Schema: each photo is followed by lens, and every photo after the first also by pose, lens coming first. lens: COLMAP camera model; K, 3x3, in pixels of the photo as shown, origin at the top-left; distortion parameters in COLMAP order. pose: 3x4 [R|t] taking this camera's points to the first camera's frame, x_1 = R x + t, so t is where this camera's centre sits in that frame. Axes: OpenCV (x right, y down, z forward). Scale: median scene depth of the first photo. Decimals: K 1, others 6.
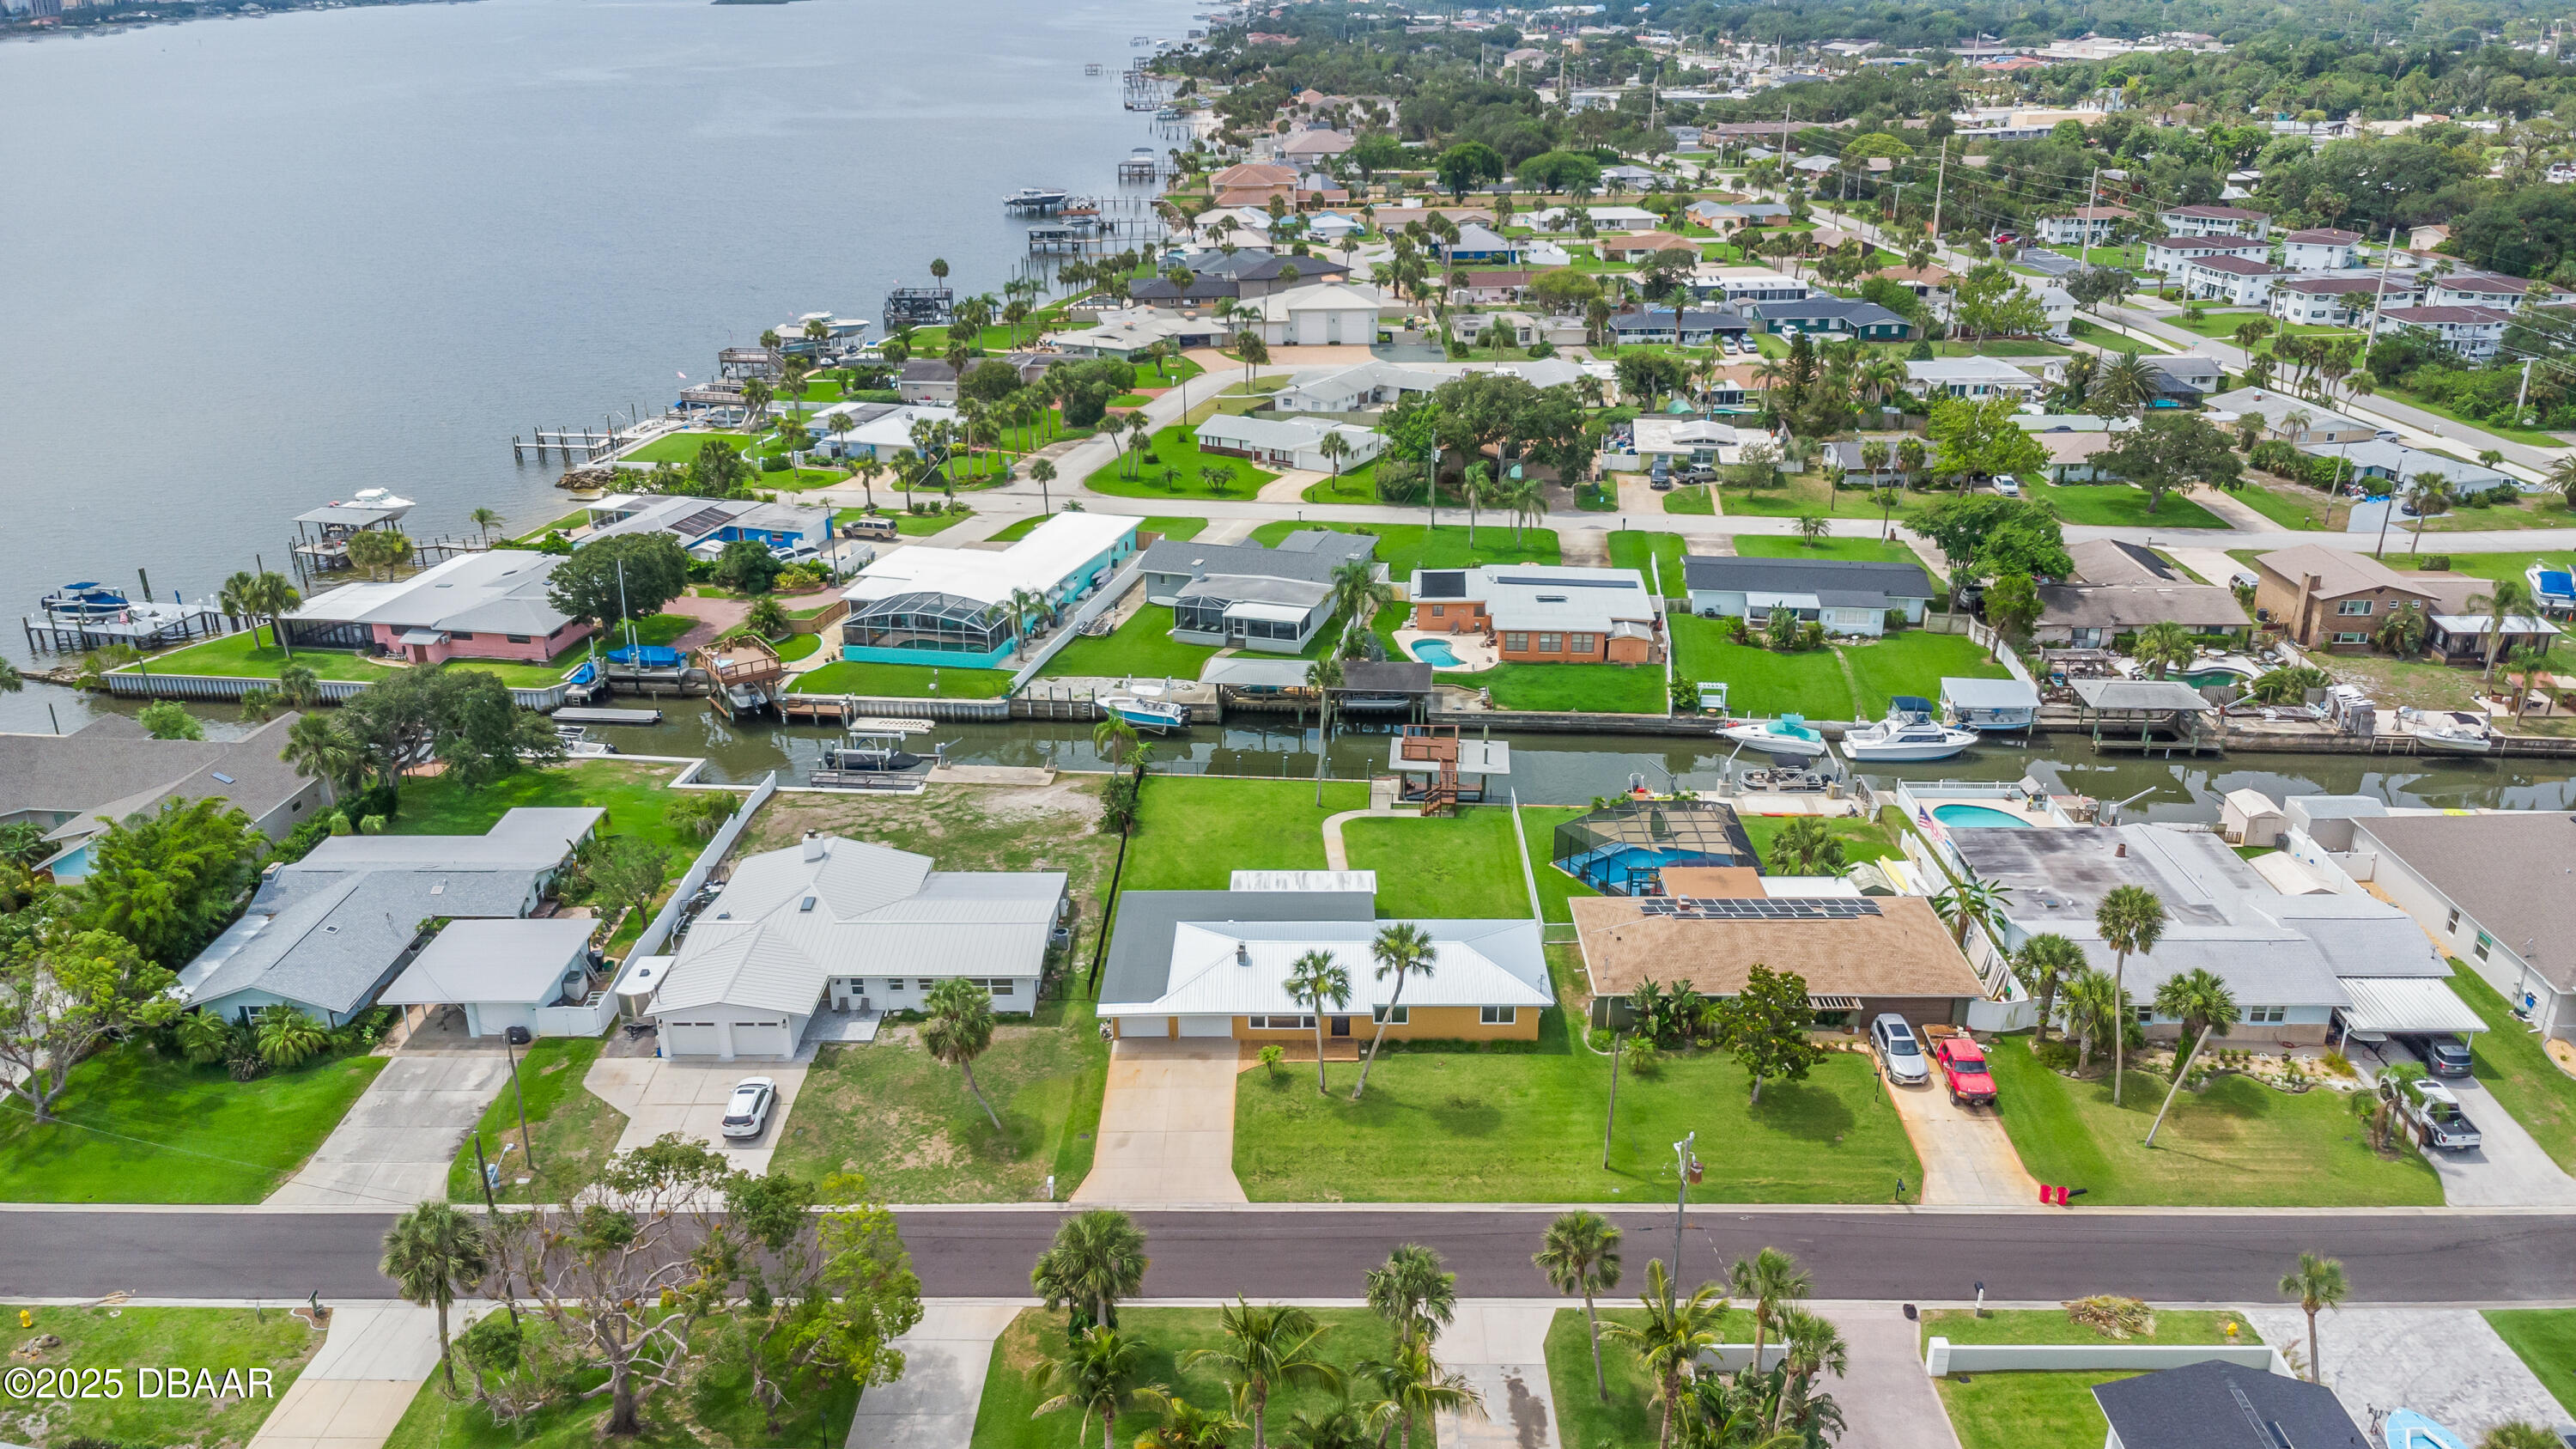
lens RADIAL K [[1808.6, 0, 1298.3], [0, 1808.6, 724.6], [0, 0, 1]] dist [-0.001871, -0.001022]
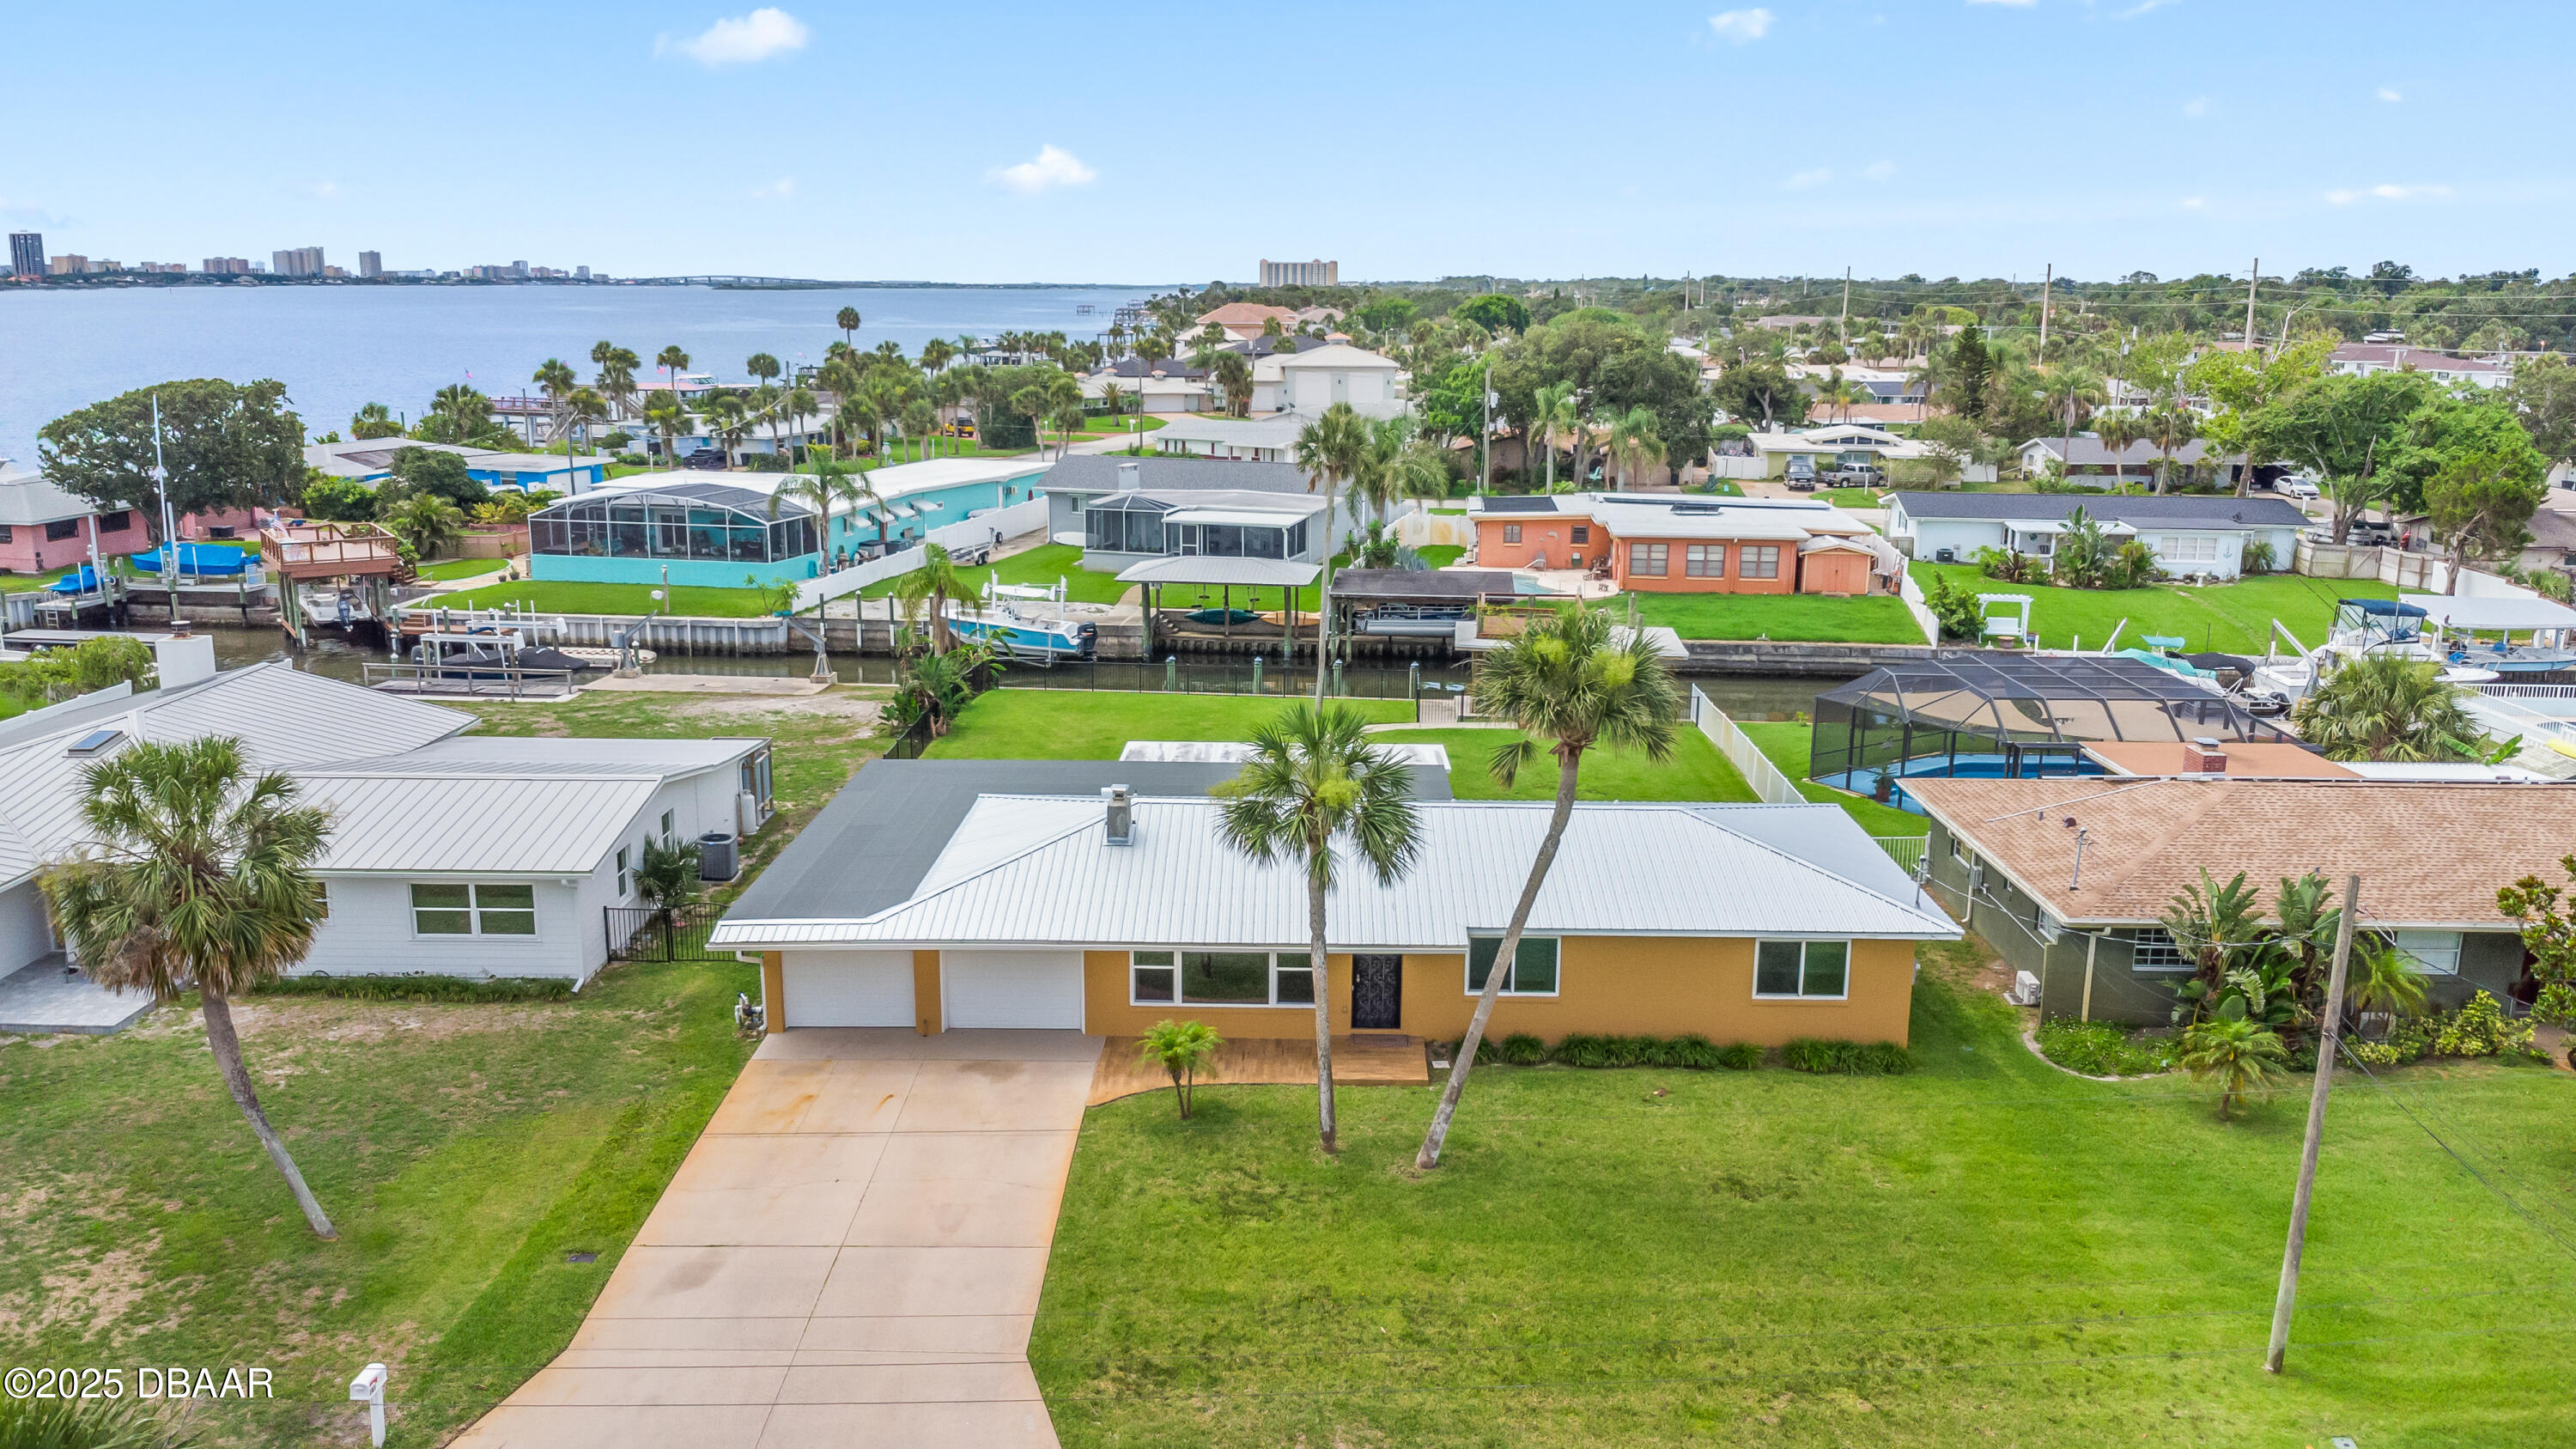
lens RADIAL K [[1875.0, 0, 1276.6], [0, 1875.0, 727.7], [0, 0, 1]] dist [0.011359, -0.006822]
pose [[0.999894, 0.010224, -0.010388, 0.006382], [-0.011777, 0.986639, -0.162498, 0.171046], [0.008587, 0.162603, 0.986654, 0.599544]]
